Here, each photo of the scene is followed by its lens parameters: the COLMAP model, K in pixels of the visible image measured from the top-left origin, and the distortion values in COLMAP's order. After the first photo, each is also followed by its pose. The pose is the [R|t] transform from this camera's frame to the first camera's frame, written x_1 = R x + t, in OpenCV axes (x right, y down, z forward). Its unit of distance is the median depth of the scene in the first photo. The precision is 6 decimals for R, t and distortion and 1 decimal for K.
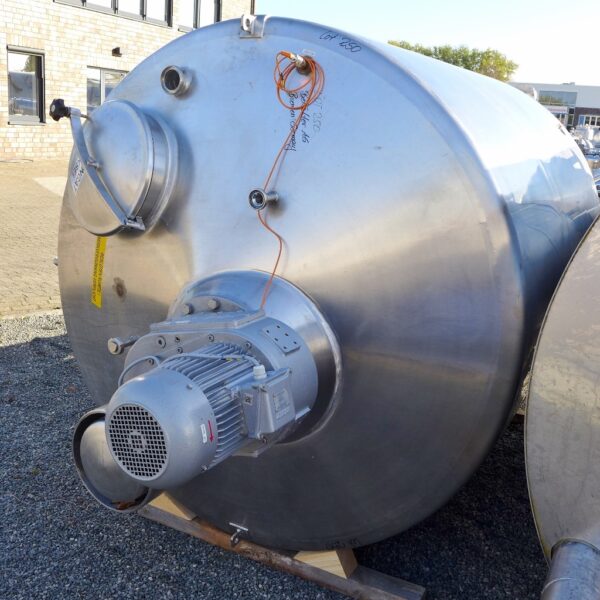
lens RADIAL K [[723.0, 0, 301.2], [0, 723.0, 290.7], [0, 0, 1]] dist [-0.029543, 0.019673]
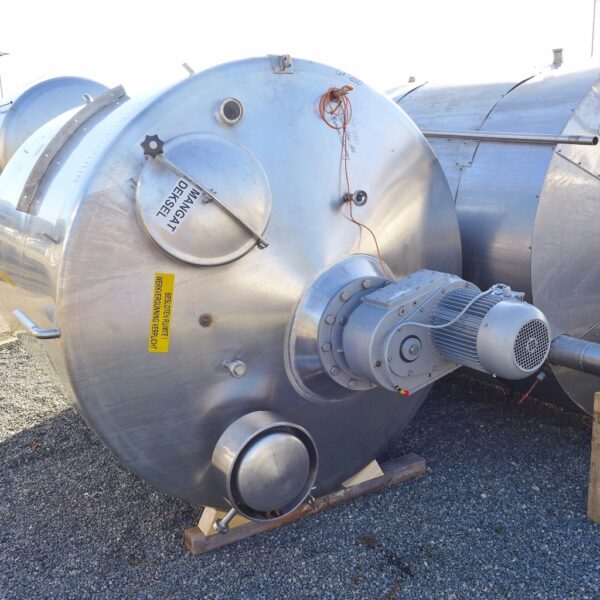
lens RADIAL K [[723.0, 0, 301.2], [0, 723.0, 290.7], [0, 0, 1]] dist [-0.029543, 0.019673]
pose [[0.483514, -0.247733, 0.839549, -1.227742], [0.271261, 0.954306, 0.125370, -0.157387], [-0.832245, 0.167118, 0.528620, 0.426909]]
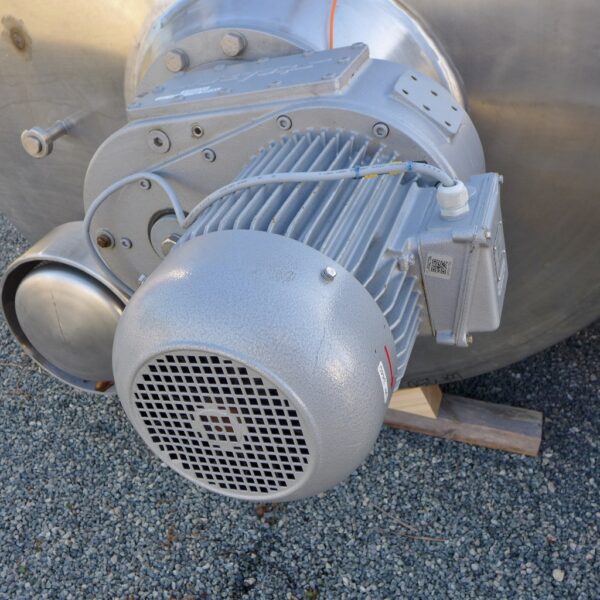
lens RADIAL K [[723.0, 0, 301.2], [0, 723.0, 290.7], [0, 0, 1]] dist [-0.029543, 0.019673]
pose [[0.981675, -0.157391, 0.107433, -0.155318], [0.108160, 0.924357, 0.365877, -0.001124], [-0.156892, -0.347552, 0.924442, 0.472453]]
